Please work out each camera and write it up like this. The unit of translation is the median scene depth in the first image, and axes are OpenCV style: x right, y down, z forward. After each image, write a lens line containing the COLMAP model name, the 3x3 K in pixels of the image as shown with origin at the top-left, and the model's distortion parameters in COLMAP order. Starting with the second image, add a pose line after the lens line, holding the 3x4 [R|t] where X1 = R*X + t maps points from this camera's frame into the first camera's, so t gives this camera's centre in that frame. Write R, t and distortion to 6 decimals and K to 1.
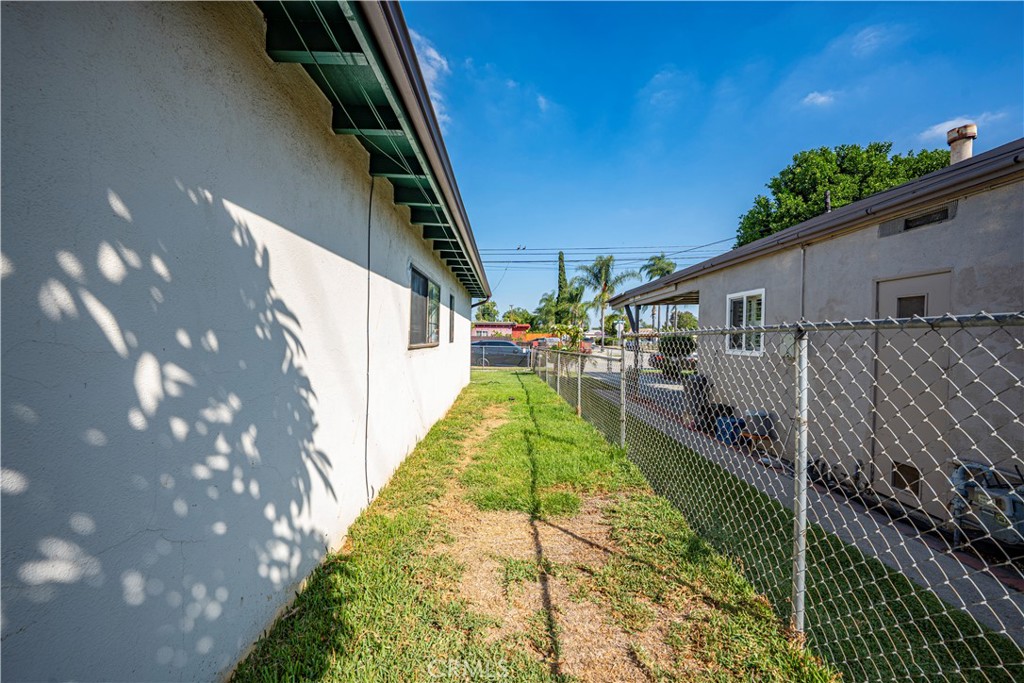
lens RADIAL K [[393.6, 0, 509.0], [0, 393.6, 339.4], [0, 0, 1]] dist [-0.020041, 0.008199]
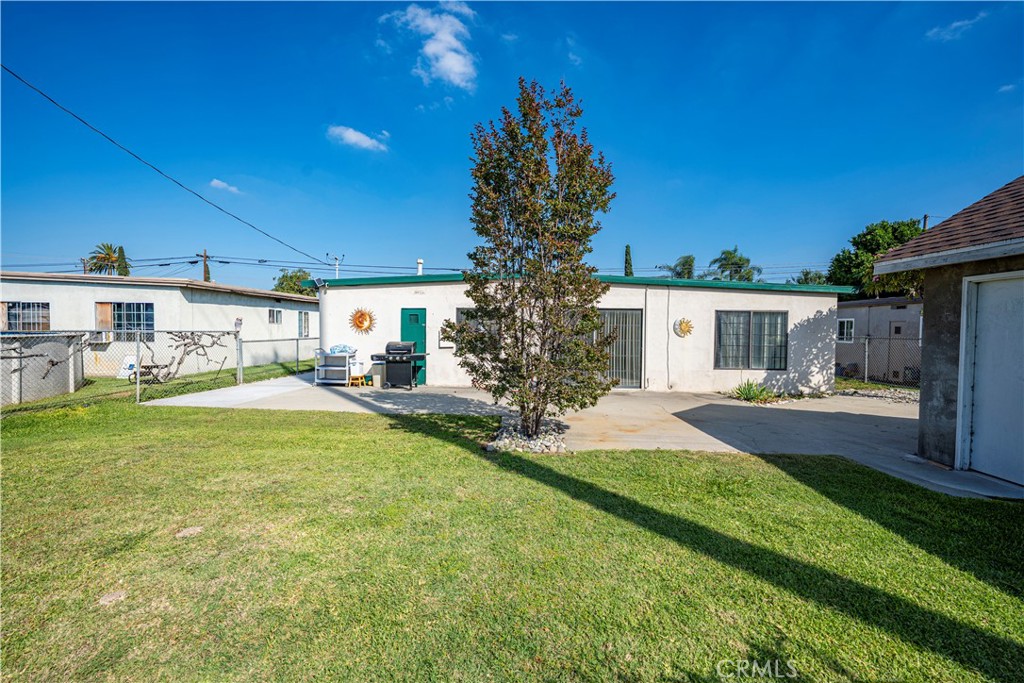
lens RADIAL K [[439.8, 0, 508.3], [0, 439.8, 337.7], [0, 0, 1]] dist [0.000343, 0.000114]
pose [[0.998485, -0.013148, -0.053422, -0.775818], [0.014077, 0.999756, 0.017046, -0.040160], [0.053185, -0.017772, 0.998427, -1.068457]]
